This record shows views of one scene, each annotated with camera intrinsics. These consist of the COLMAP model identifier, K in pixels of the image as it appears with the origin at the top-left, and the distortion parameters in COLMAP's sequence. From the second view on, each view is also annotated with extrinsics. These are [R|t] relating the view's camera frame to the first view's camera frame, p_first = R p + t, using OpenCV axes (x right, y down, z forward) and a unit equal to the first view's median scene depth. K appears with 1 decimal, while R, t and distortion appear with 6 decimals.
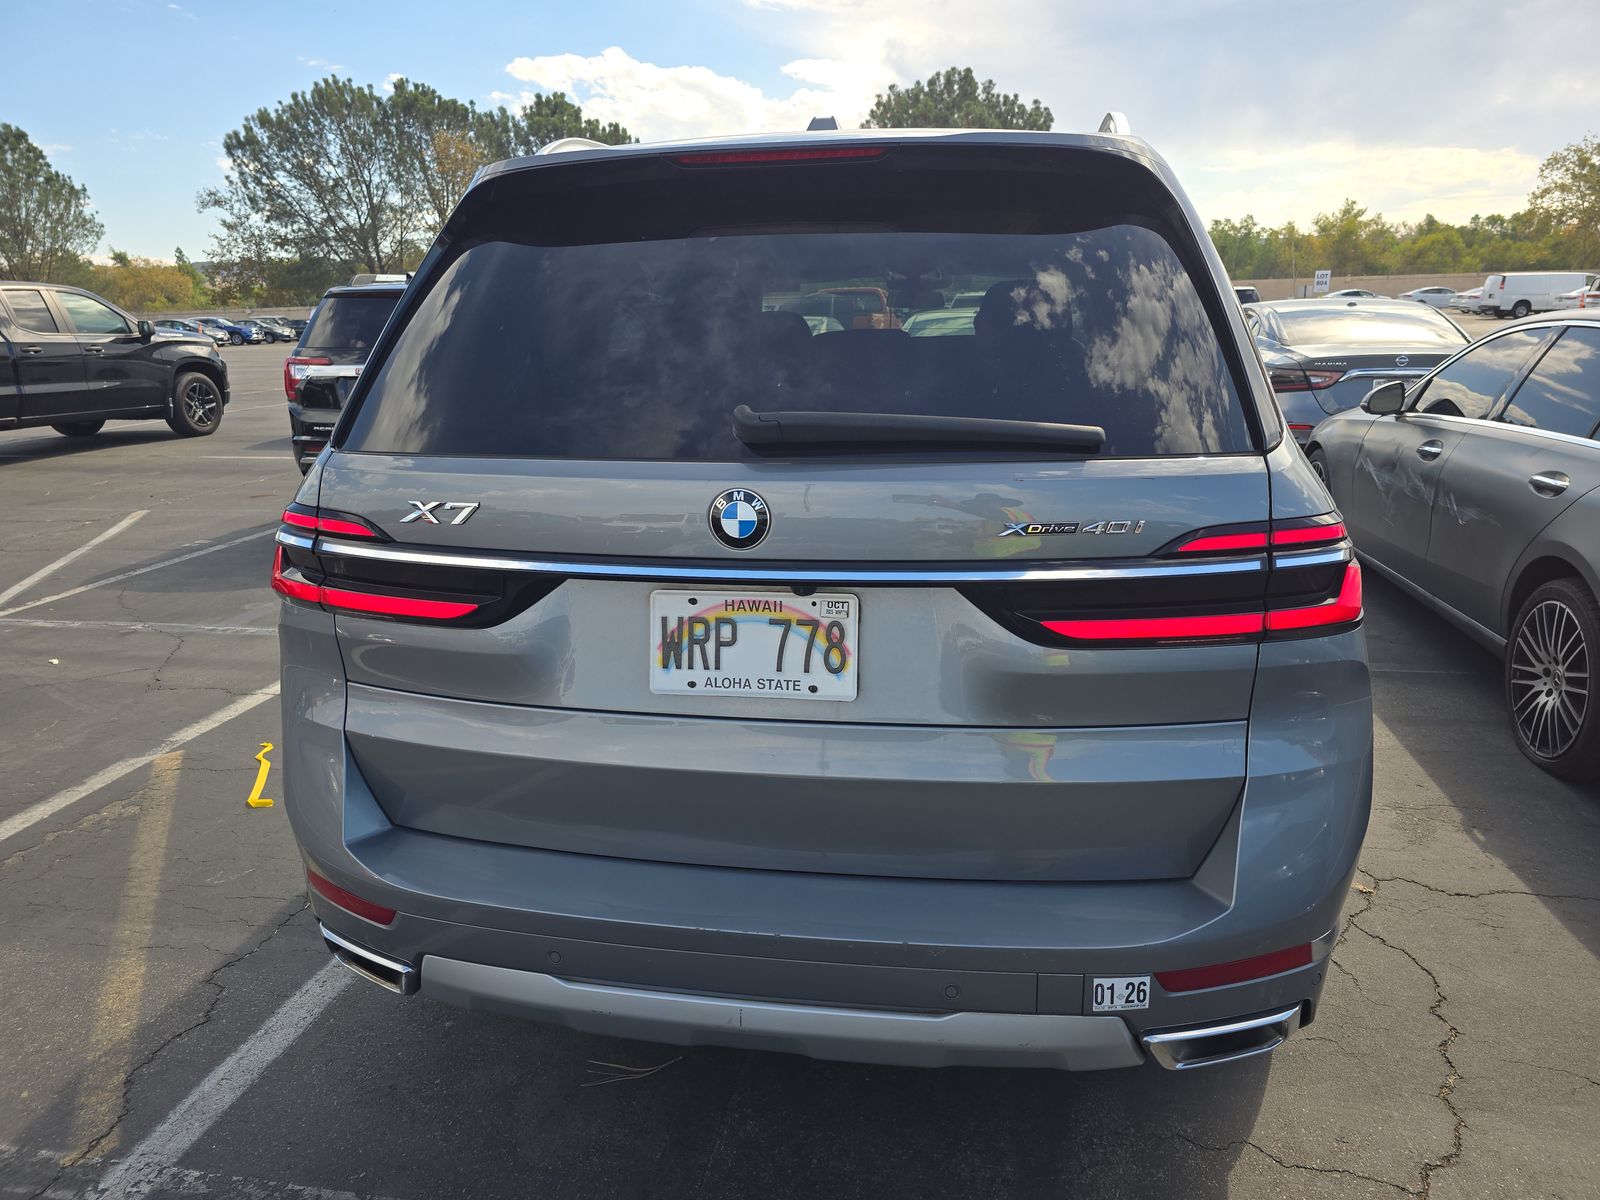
lens RADIAL K [[1071.5, 0, 824.1], [0, 1071.5, 641.3], [0, 0, 1]] dist [0.058510, -0.006191]
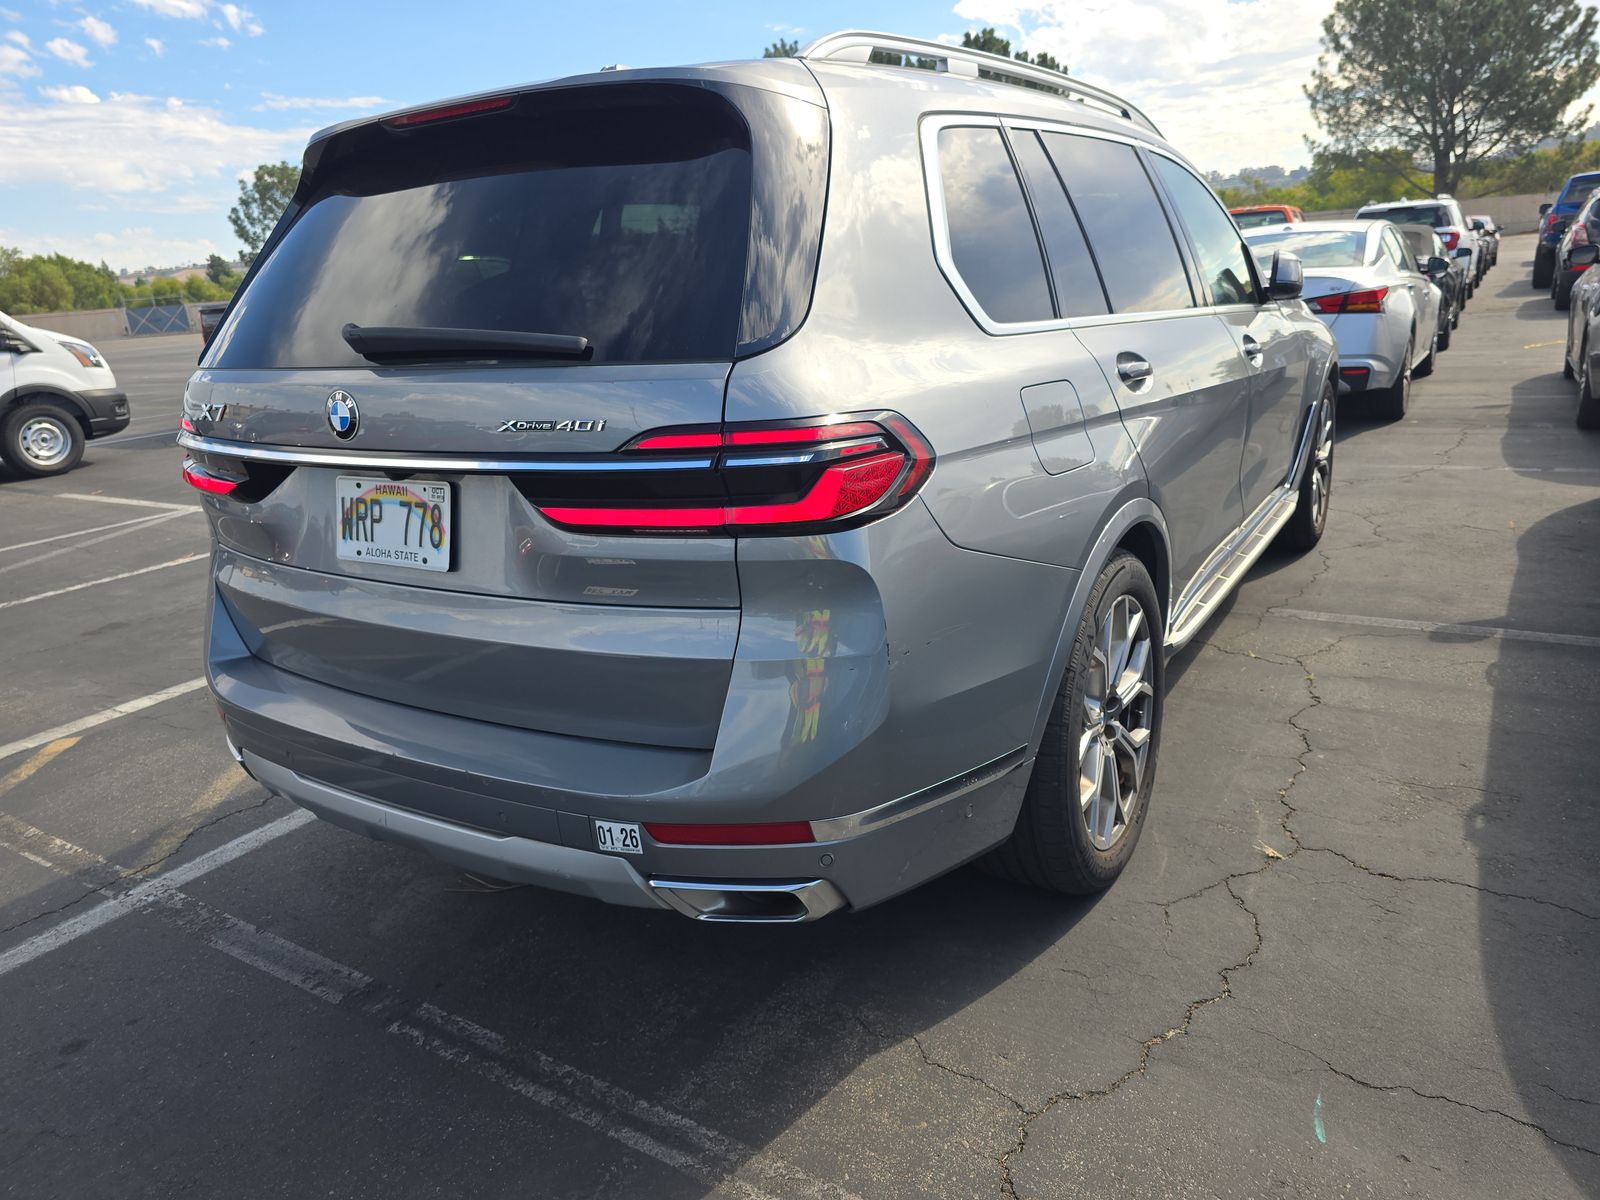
lens RADIAL K [[1071.5, 0, 824.1], [0, 1071.5, 641.3], [0, 0, 1]] dist [0.058510, -0.006191]
pose [[0.930638, 0.078771, -0.357362, 0.848102], [-0.059896, 0.996176, 0.063600, 0.030599], [0.361005, -0.037784, 0.931798, 0.018038]]
